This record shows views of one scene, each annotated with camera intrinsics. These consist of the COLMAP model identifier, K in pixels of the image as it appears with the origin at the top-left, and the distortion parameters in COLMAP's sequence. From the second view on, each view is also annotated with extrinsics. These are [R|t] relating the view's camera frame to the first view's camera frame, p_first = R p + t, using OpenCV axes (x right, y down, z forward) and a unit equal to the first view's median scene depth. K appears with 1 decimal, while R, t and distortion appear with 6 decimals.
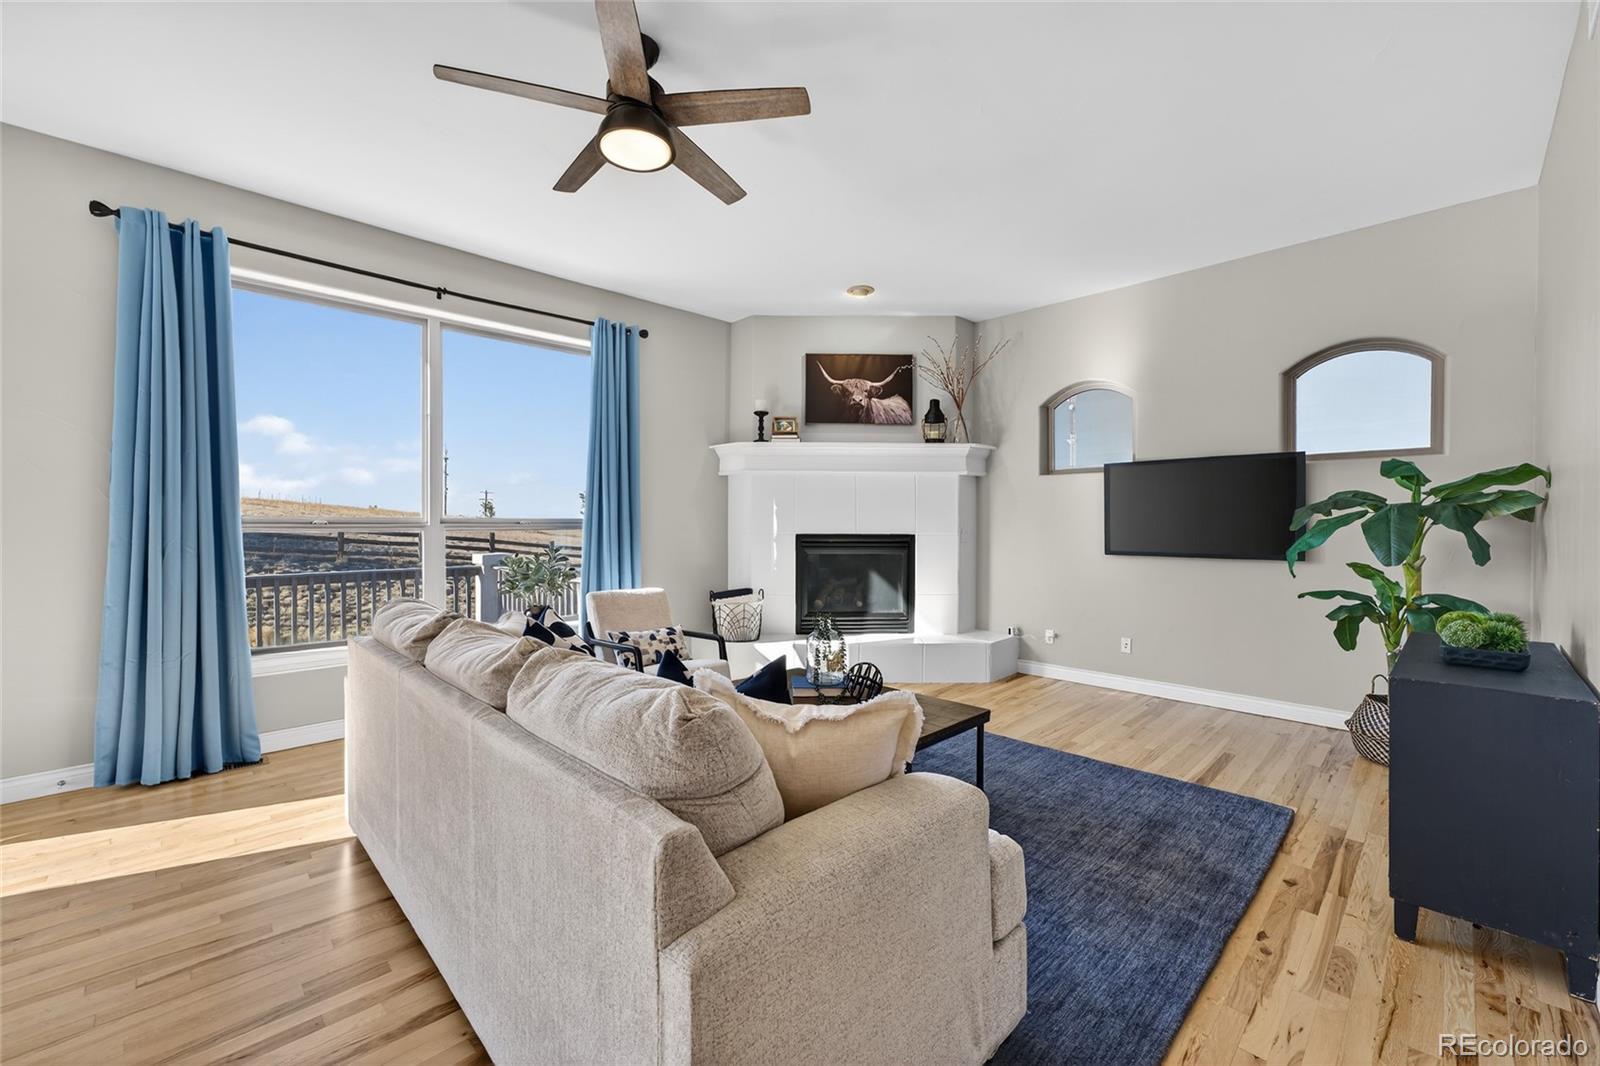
lens RADIAL K [[670.1, 0, 792.5], [0, 670.1, 528.4], [0, 0, 1]] dist [-0.001373, 0.000017]
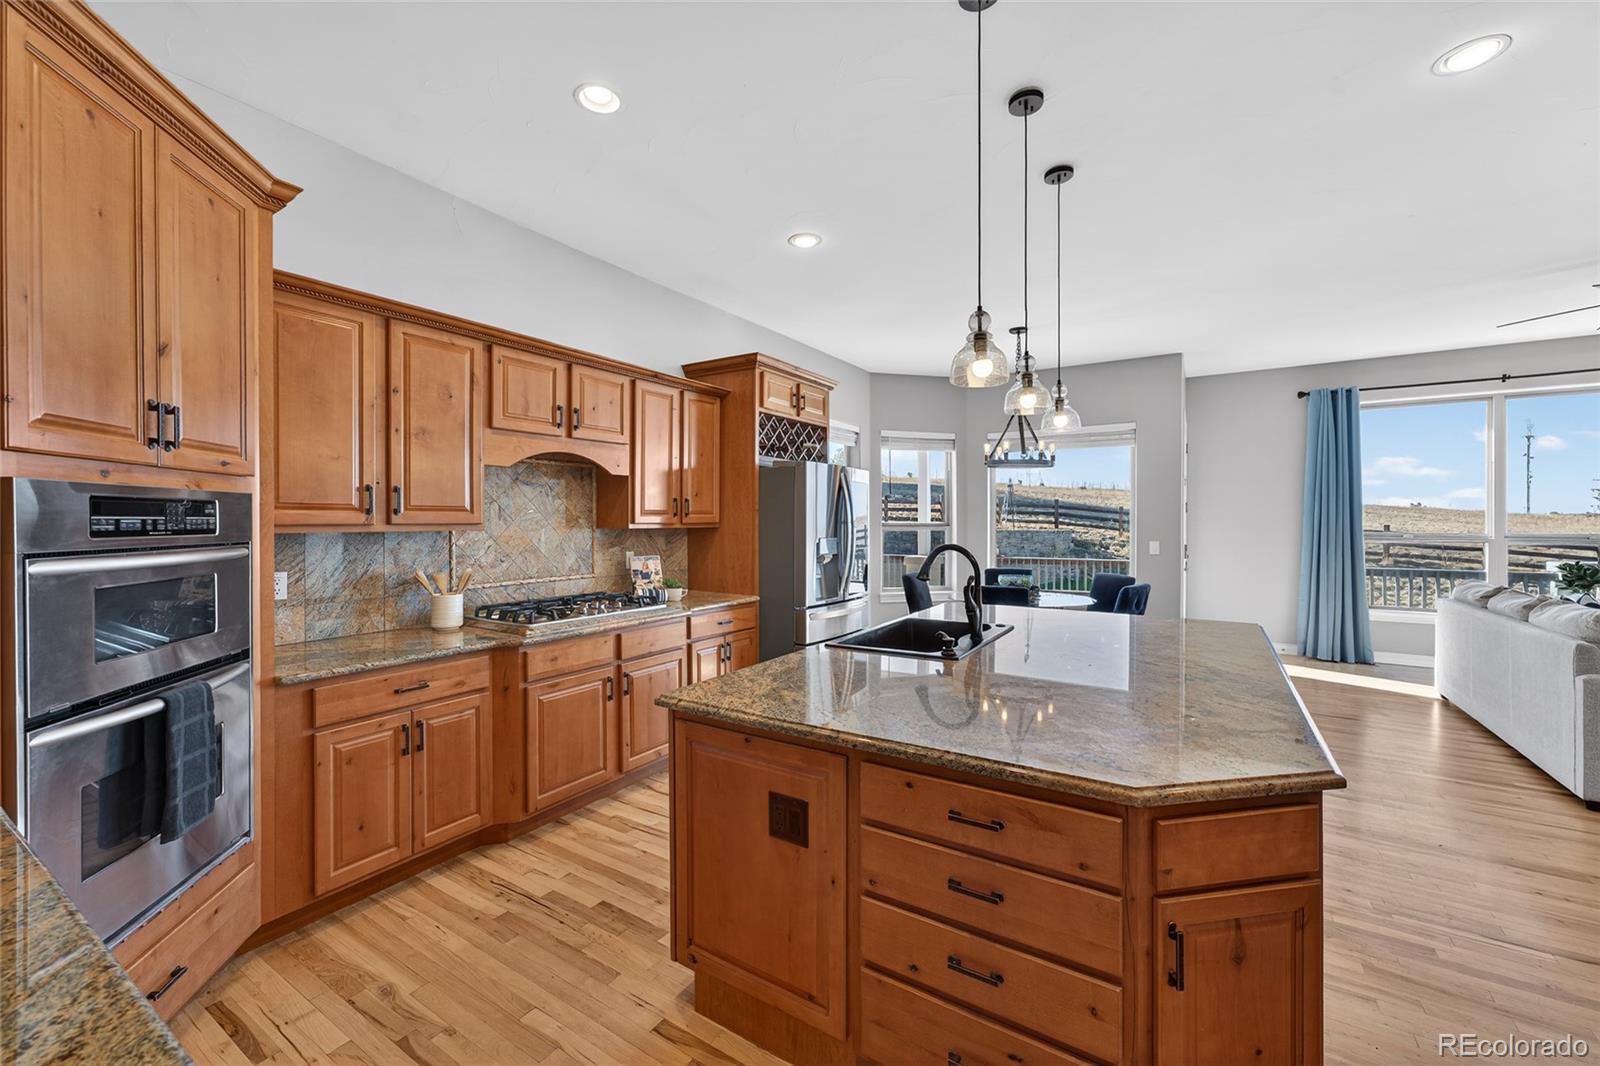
lens RADIAL K [[630.7, 0, 808.4], [0, 630.7, 529.8], [0, 0, 1]] dist [-0.029875, 0.009984]
pose [[0.229282, 0.006714, -0.973337, 0.331586], [-0.005180, 0.999970, 0.005677, -0.018623], [0.973346, 0.003740, 0.229310, -0.594524]]
